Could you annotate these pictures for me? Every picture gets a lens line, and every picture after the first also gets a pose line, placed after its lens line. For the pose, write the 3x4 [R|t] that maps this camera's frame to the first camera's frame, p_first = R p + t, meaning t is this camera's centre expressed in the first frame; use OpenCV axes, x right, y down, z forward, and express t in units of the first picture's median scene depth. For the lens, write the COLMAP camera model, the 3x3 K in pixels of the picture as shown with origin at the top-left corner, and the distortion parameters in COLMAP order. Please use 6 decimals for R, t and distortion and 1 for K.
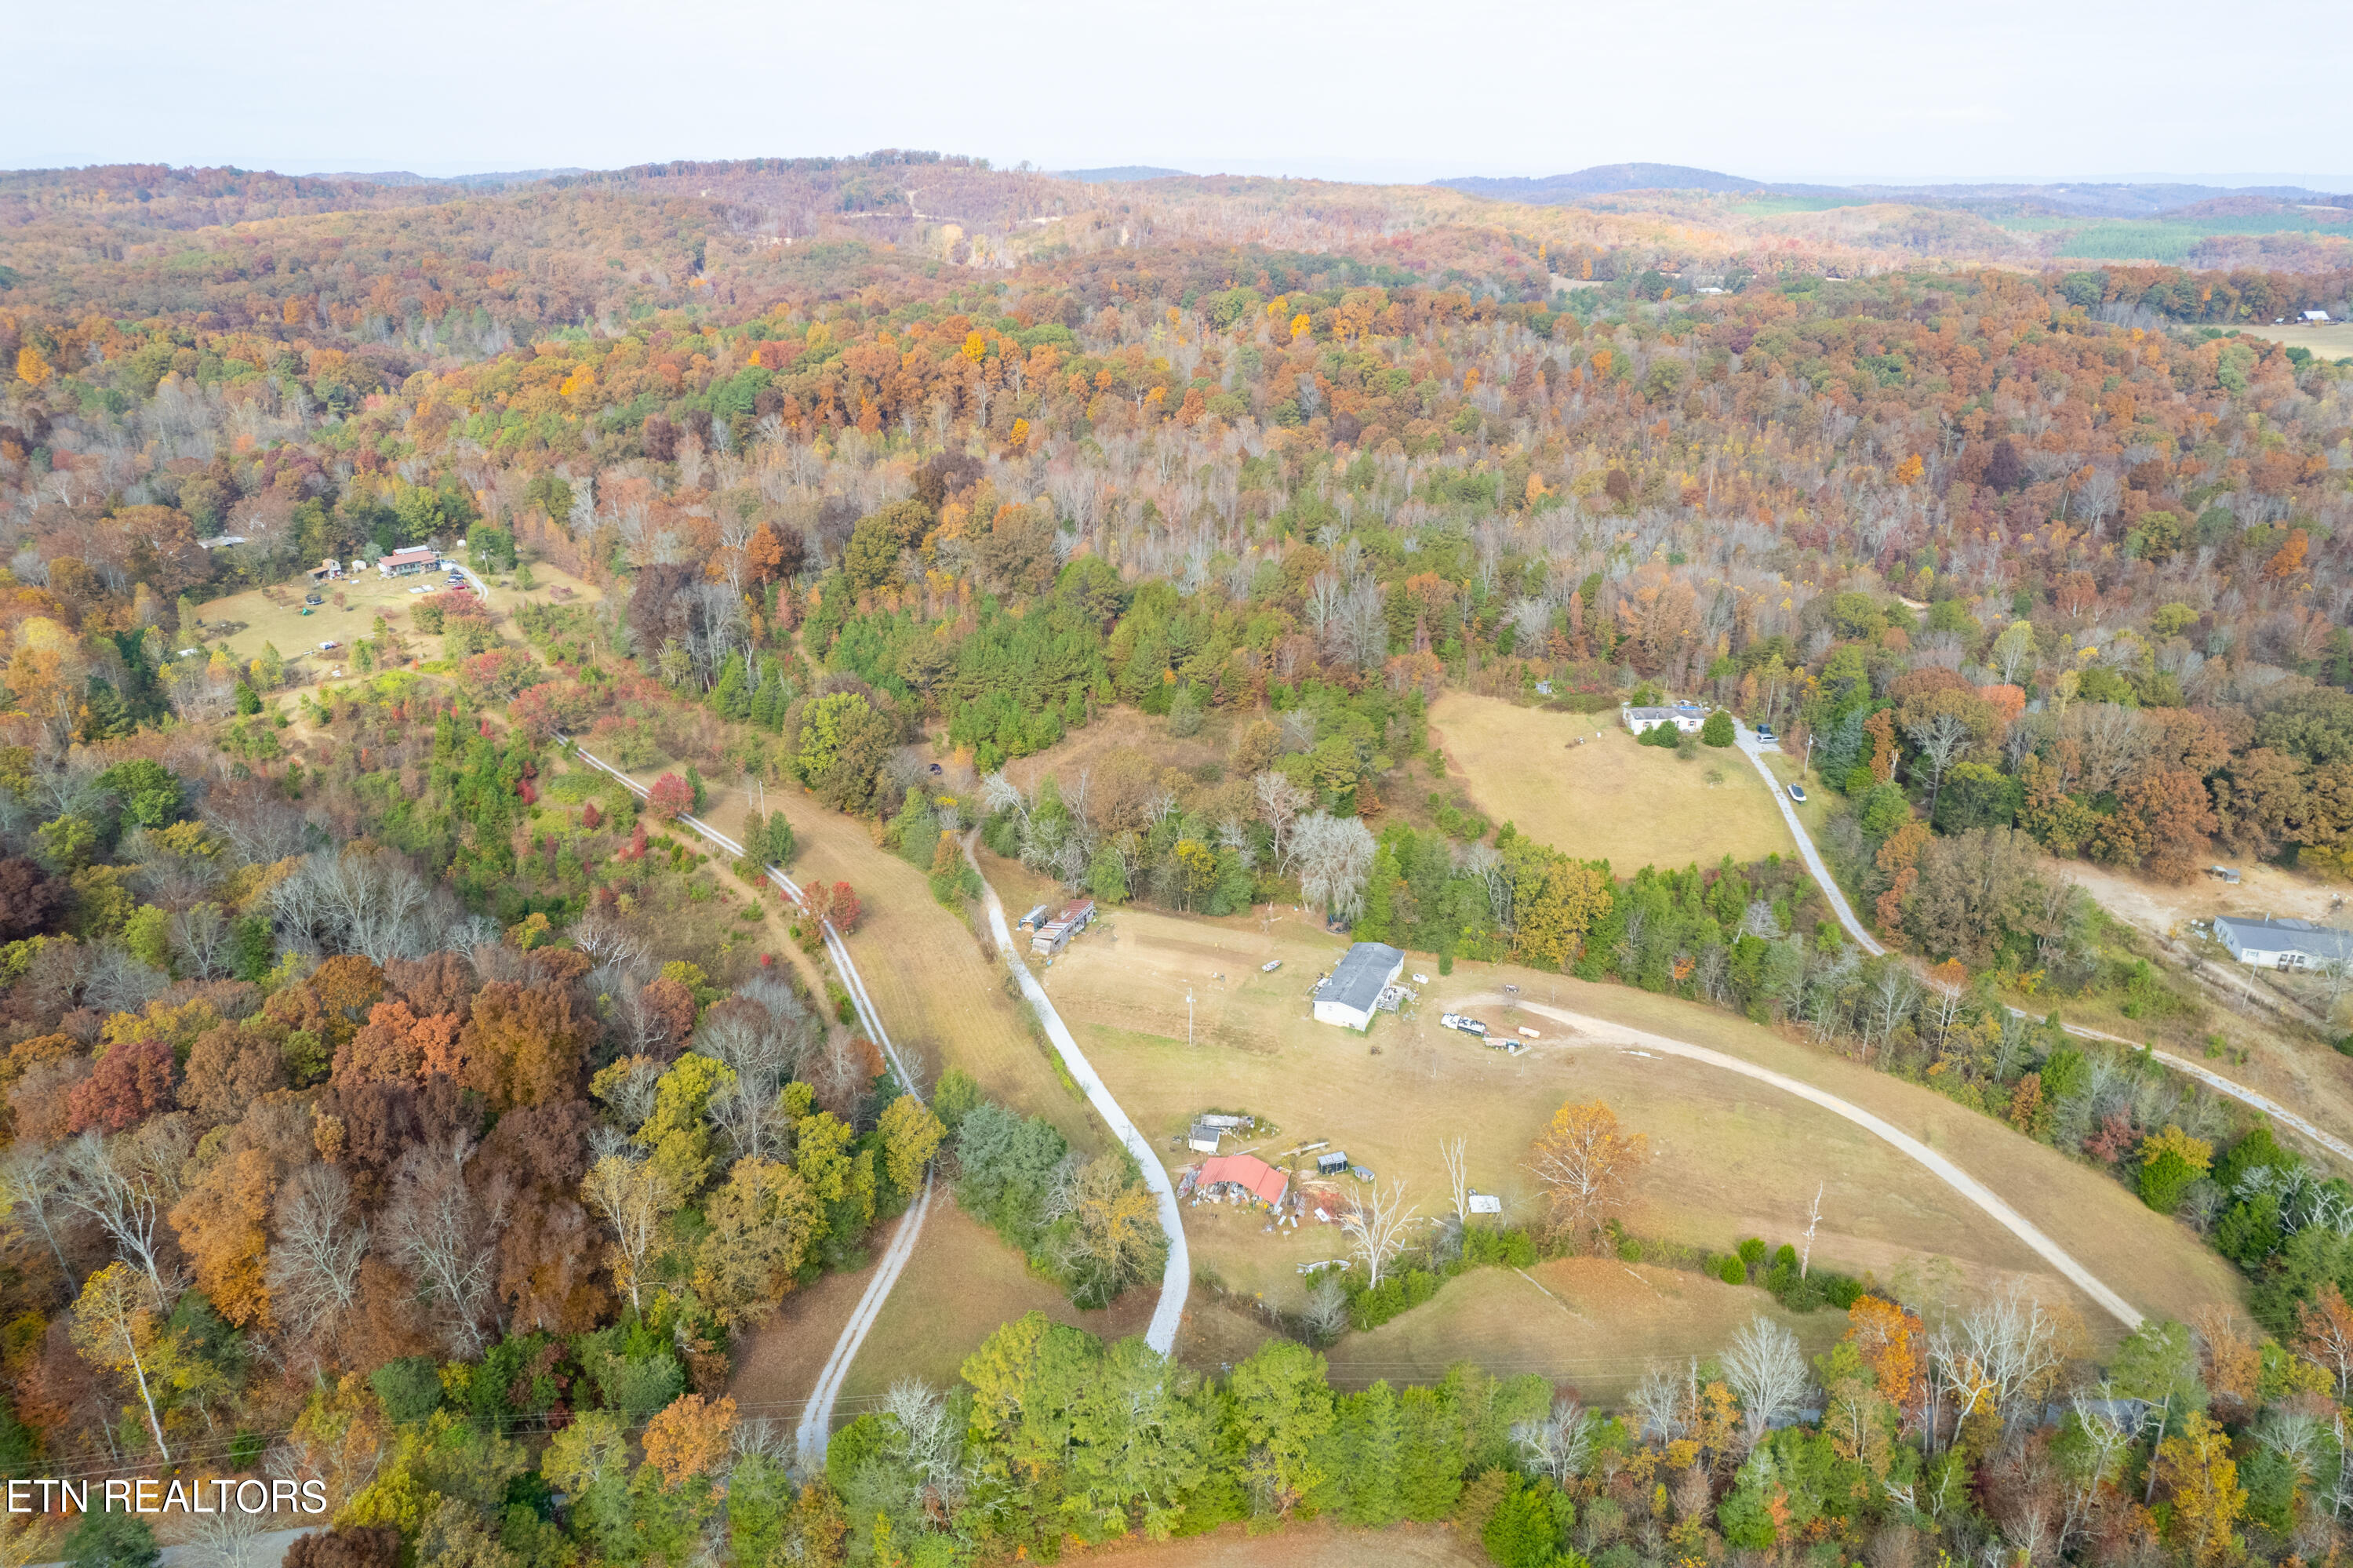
lens RADIAL K [[1502.3, 0, 1190.3], [0, 1502.3, 777.2], [0, 0, 1]] dist [-0.081595, 0.073668]
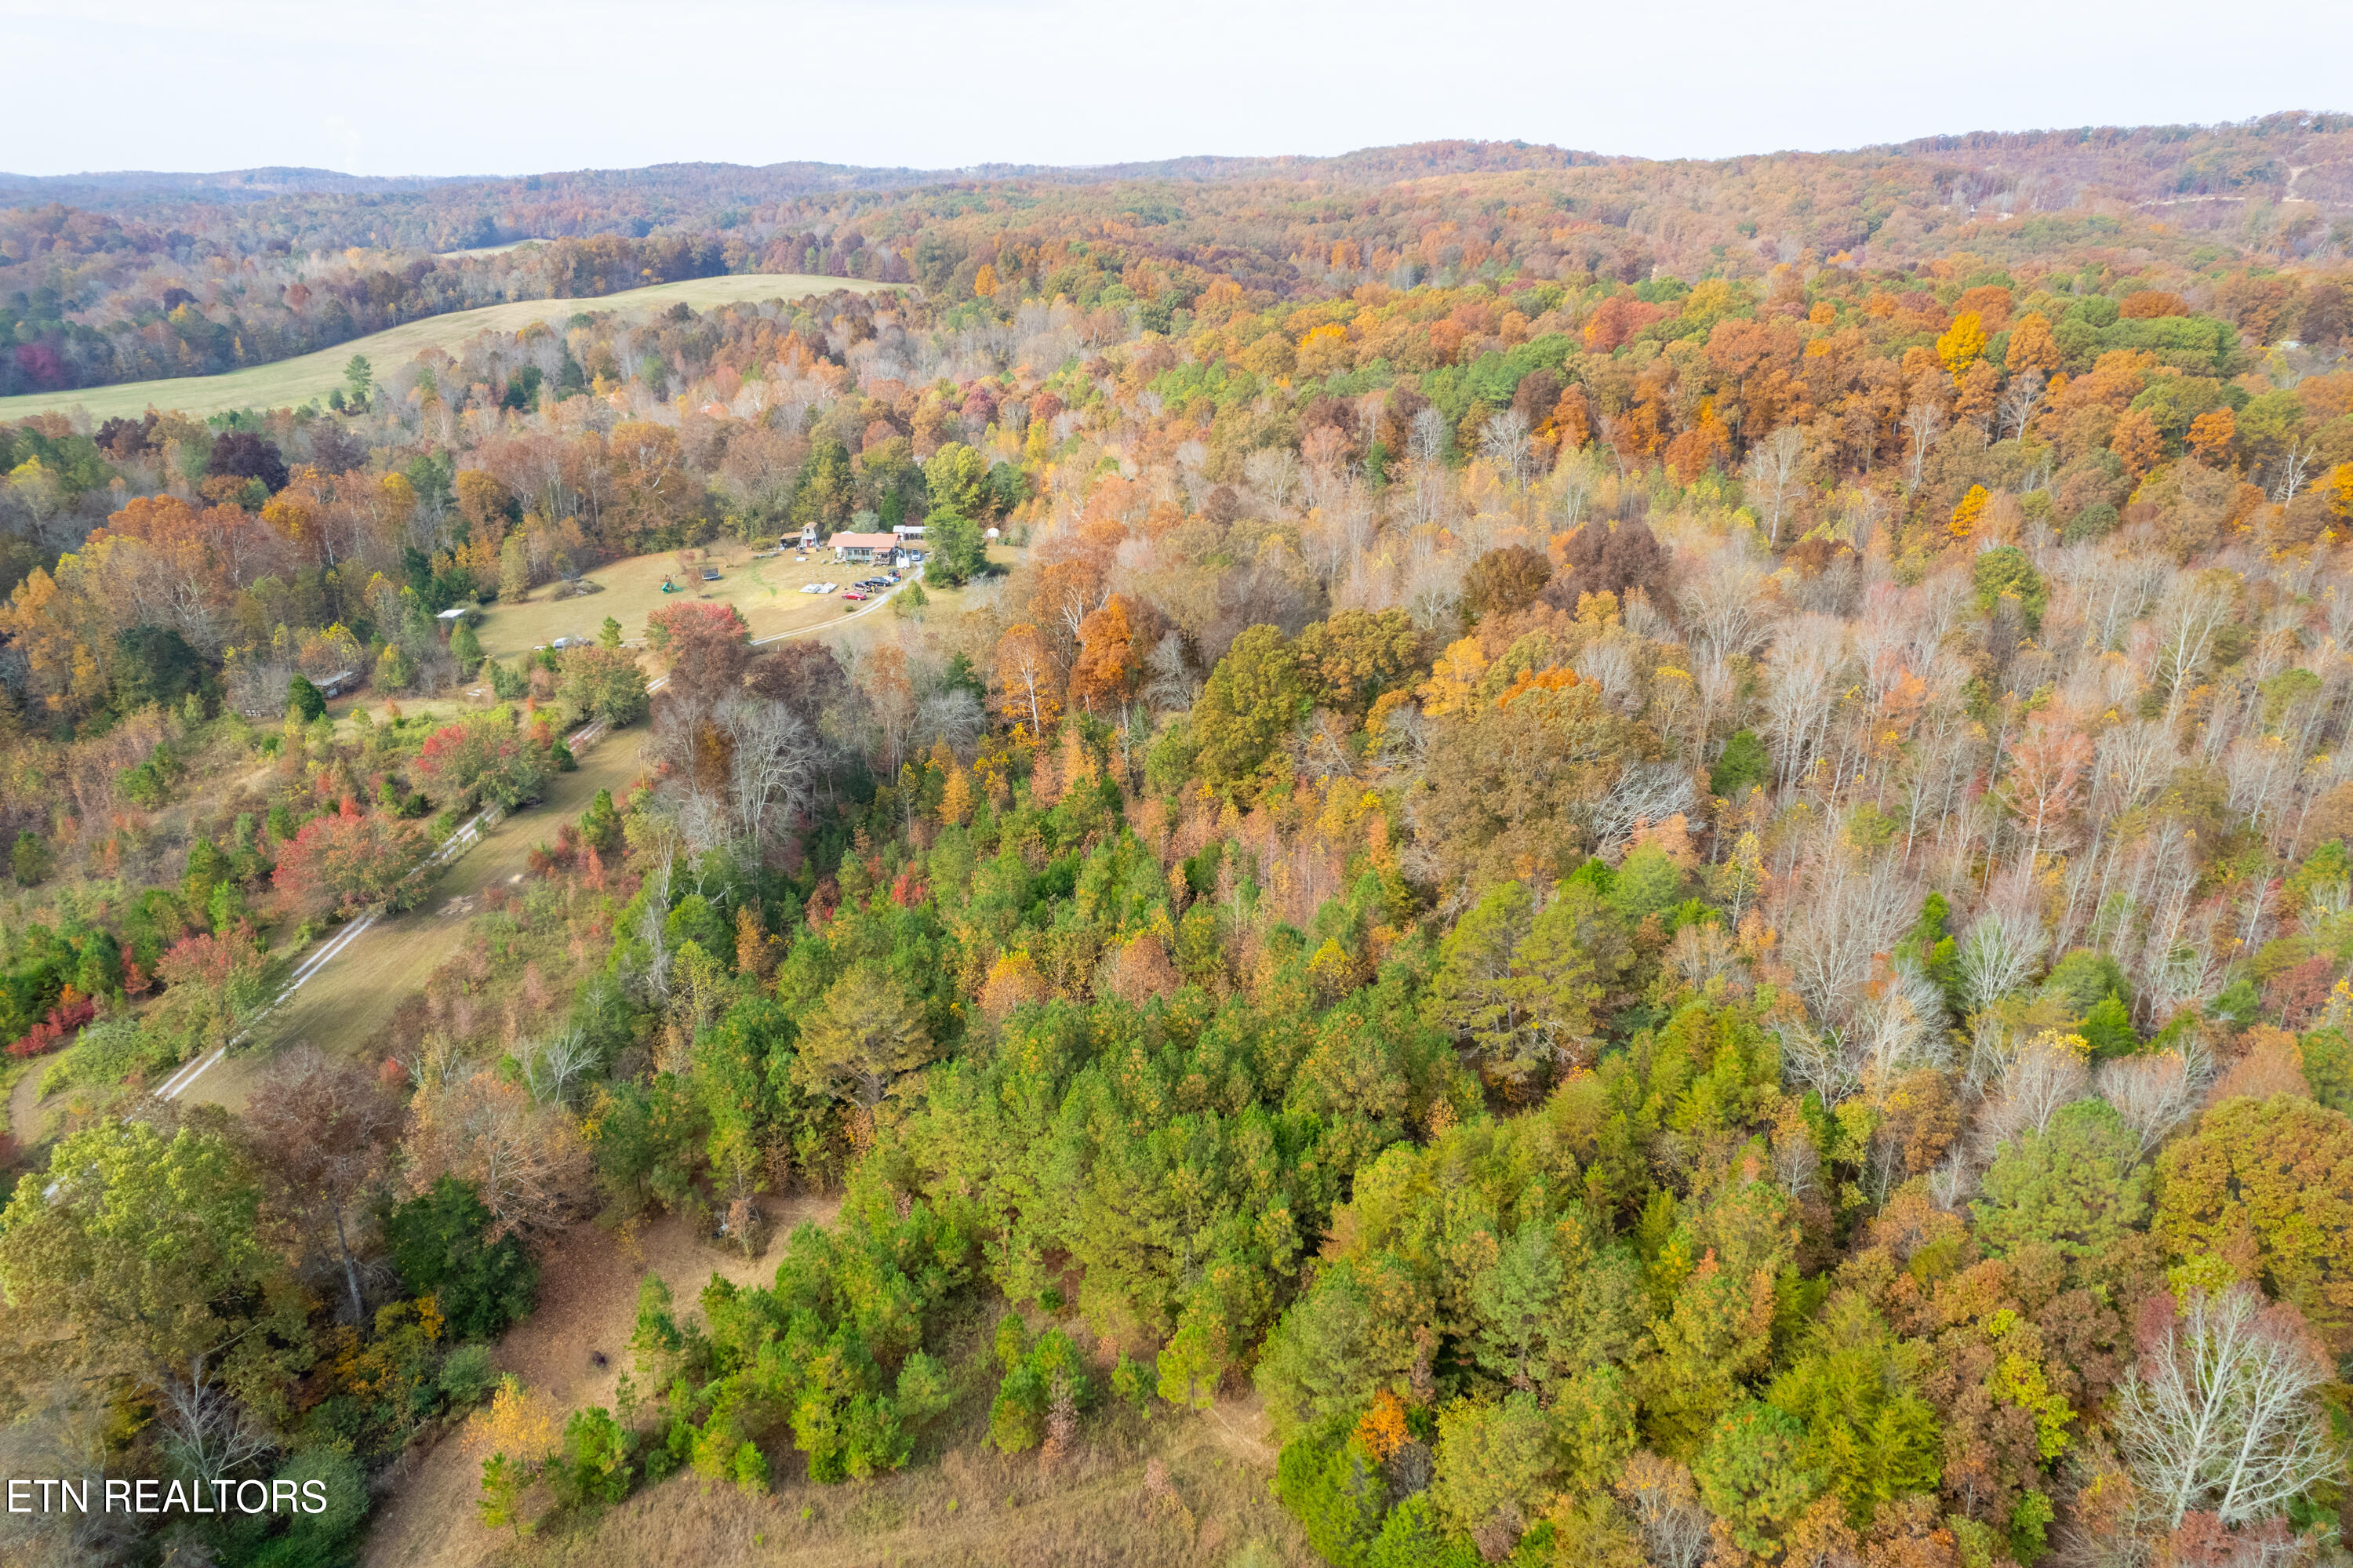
lens RADIAL K [[1502.3, 0, 1183.1], [0, 1502.3, 784.4], [0, 0, 1]] dist [-0.081595, 0.073668]
pose [[0.668904, 0.279770, -0.688692, 0.093264], [-0.280739, 0.952937, 0.114443, -0.159026], [0.688298, 0.116791, 0.715965, 0.597849]]
